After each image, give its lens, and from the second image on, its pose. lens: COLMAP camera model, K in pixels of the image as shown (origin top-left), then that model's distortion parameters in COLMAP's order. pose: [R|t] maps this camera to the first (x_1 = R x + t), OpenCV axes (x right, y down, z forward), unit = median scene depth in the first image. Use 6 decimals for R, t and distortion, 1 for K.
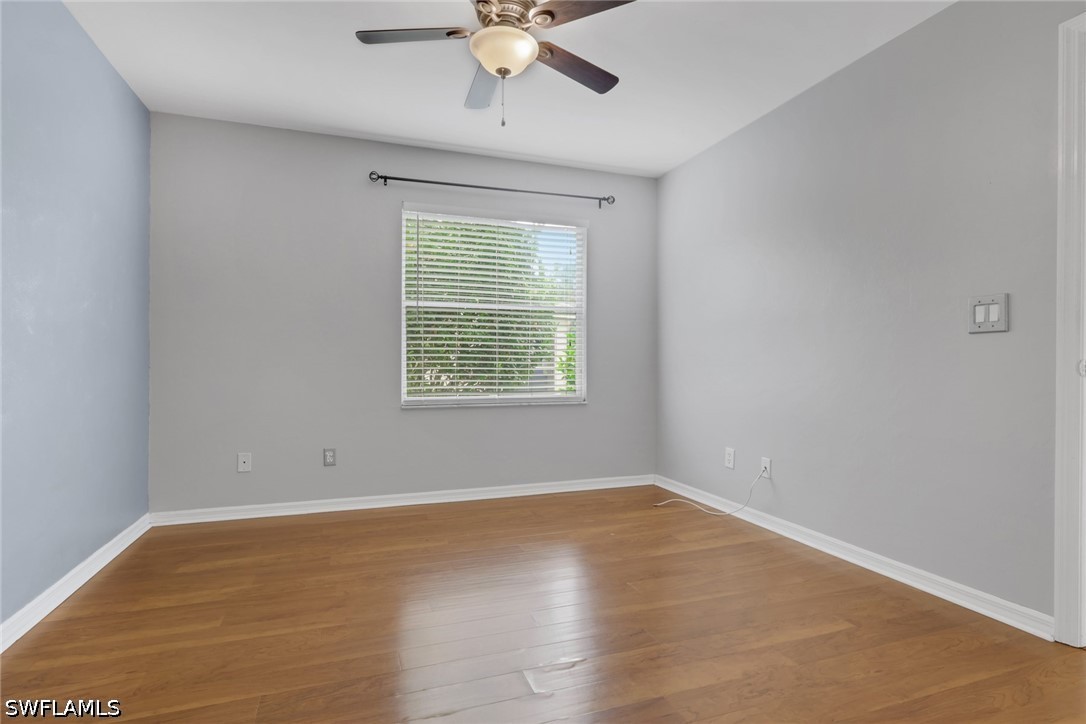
lens RADIAL K [[531.6, 0, 531.0], [0, 531.6, 364.4], [0, 0, 1]] dist [-0.011358, -0.000822]
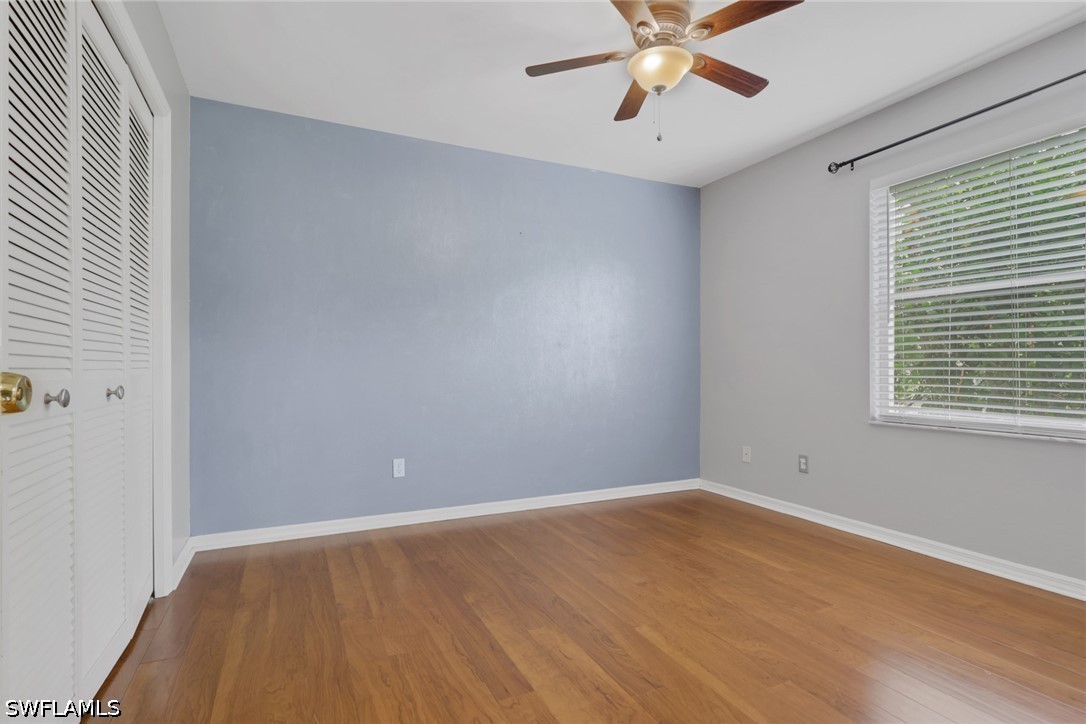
lens RADIAL K [[531.6, 0, 531.0], [0, 531.6, 364.4], [0, 0, 1]] dist [-0.011358, -0.000822]
pose [[0.101585, -0.009685, -0.994780, 0.609163], [-0.003554, 0.999943, -0.010098, -0.001355], [0.994820, 0.004562, 0.101545, 0.418011]]
